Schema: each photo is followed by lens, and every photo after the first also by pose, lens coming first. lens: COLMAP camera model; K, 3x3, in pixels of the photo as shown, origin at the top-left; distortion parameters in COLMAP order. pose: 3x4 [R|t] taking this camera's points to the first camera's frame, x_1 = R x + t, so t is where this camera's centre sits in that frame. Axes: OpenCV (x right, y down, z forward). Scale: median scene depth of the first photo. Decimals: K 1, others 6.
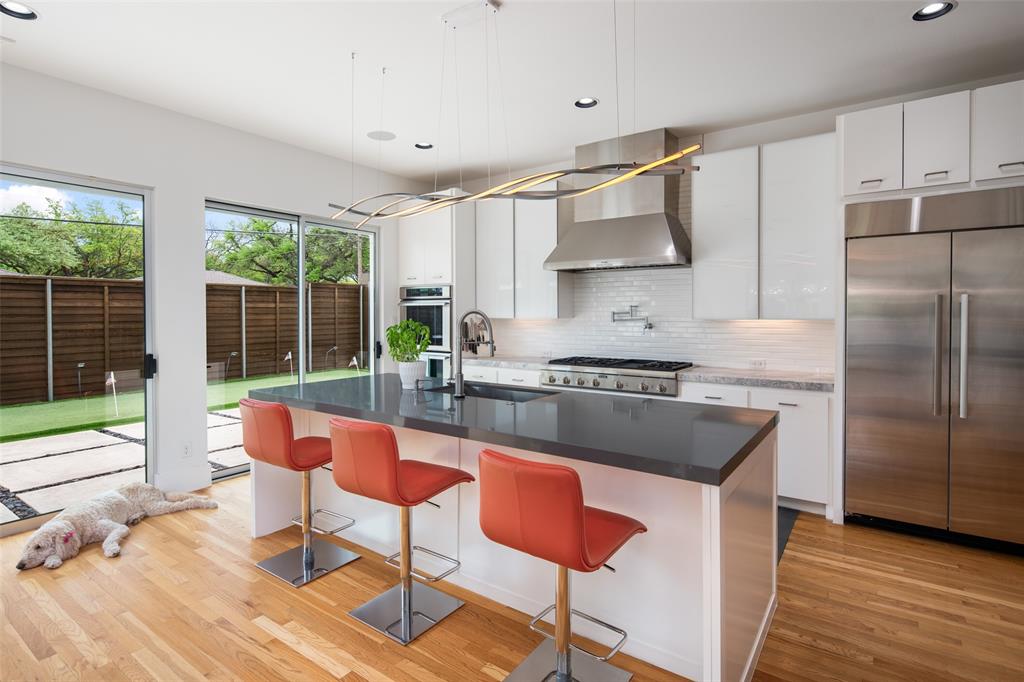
lens RADIAL K [[506.1, 0, 483.4], [0, 506.1, 315.3], [0, 0, 1]] dist [0.006235, -0.005043]
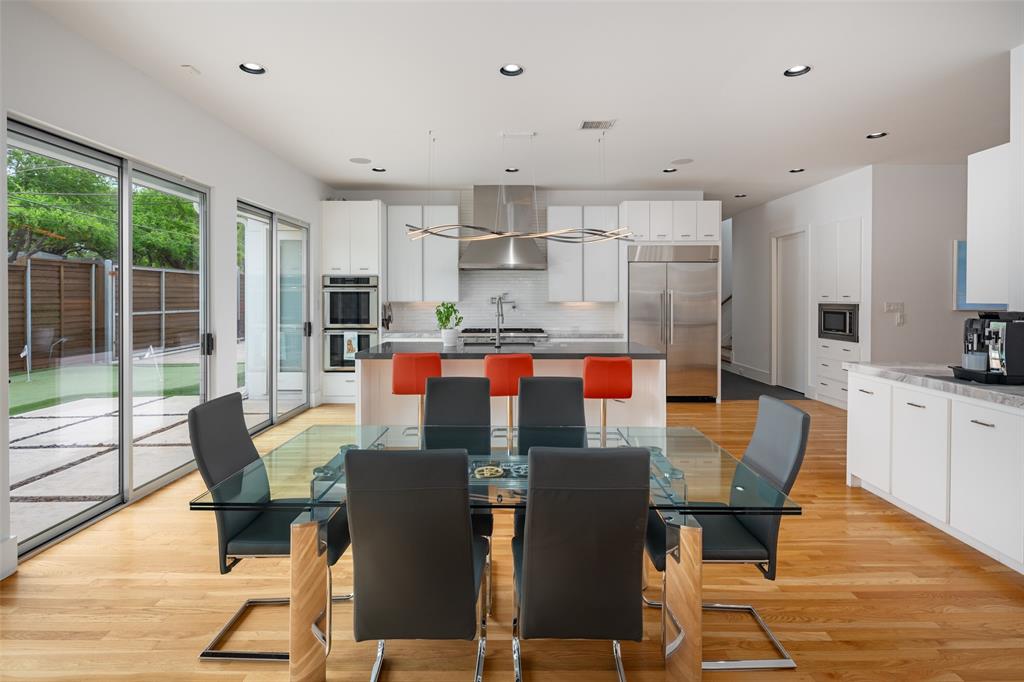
lens RADIAL K [[506.1, 0, 522.2], [0, 506.1, 299.2], [0, 0, 1]] dist [0.006235, -0.005043]
pose [[0.792366, 0.001170, 0.610044, -0.349840], [0.000304, 0.999997, -0.002312, 0.001425], [-0.610045, 0.002018, 0.792364, -0.146094]]
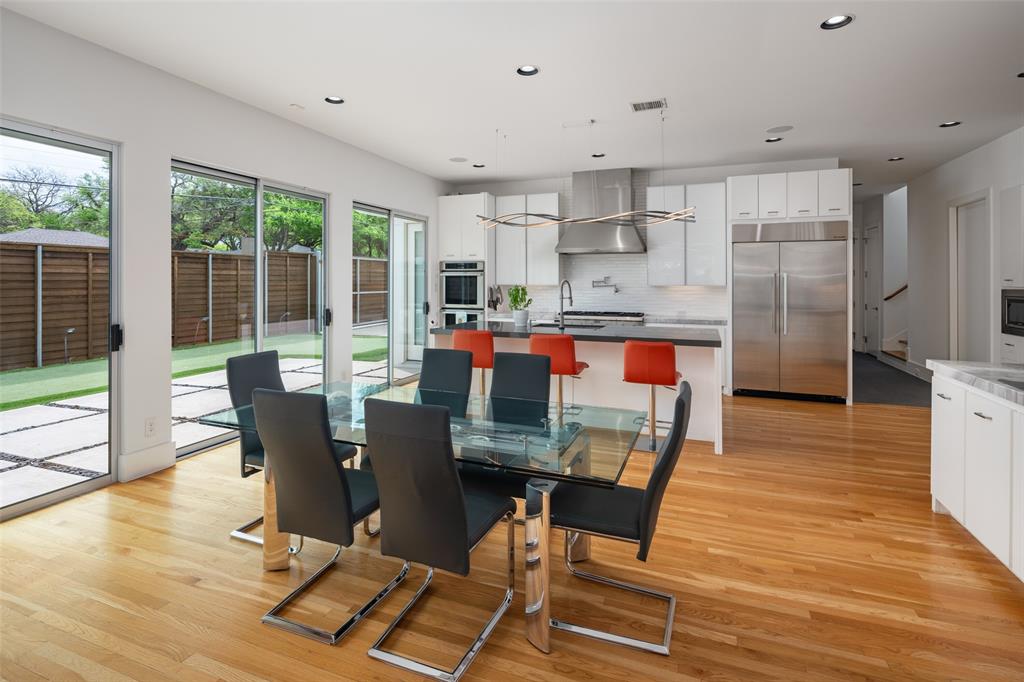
lens RADIAL K [[506.1, 0, 505.7], [0, 506.1, 281.7], [0, 0, 1]] dist [0.006235, -0.005043]
pose [[0.961407, 0.004386, 0.275097, -0.248619], [-0.003440, 0.999986, -0.003921, 0.001570], [-0.275110, 0.002824, 0.961409, -0.234567]]
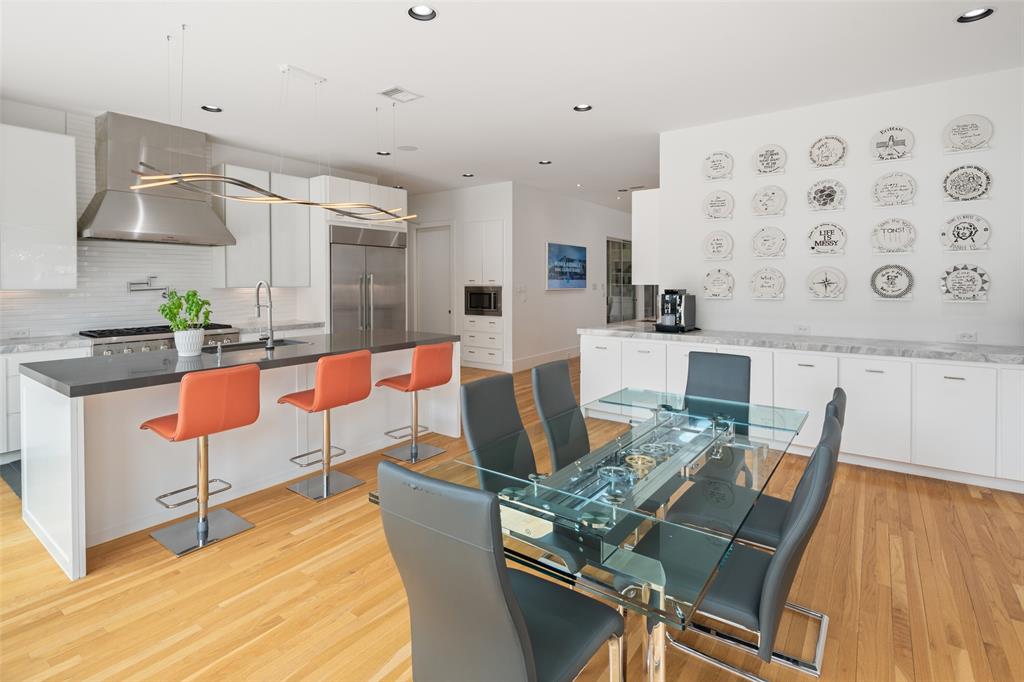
lens RADIAL K [[506.1, 0, 523.3], [0, 506.1, 275.0], [0, 0, 1]] dist [0.006235, -0.005043]
pose [[-0.030180, 0.015699, 0.999421, -0.462243], [0.008791, 0.999842, -0.015441, 0.000634], [-0.999506, 0.008320, -0.030313, 0.131534]]
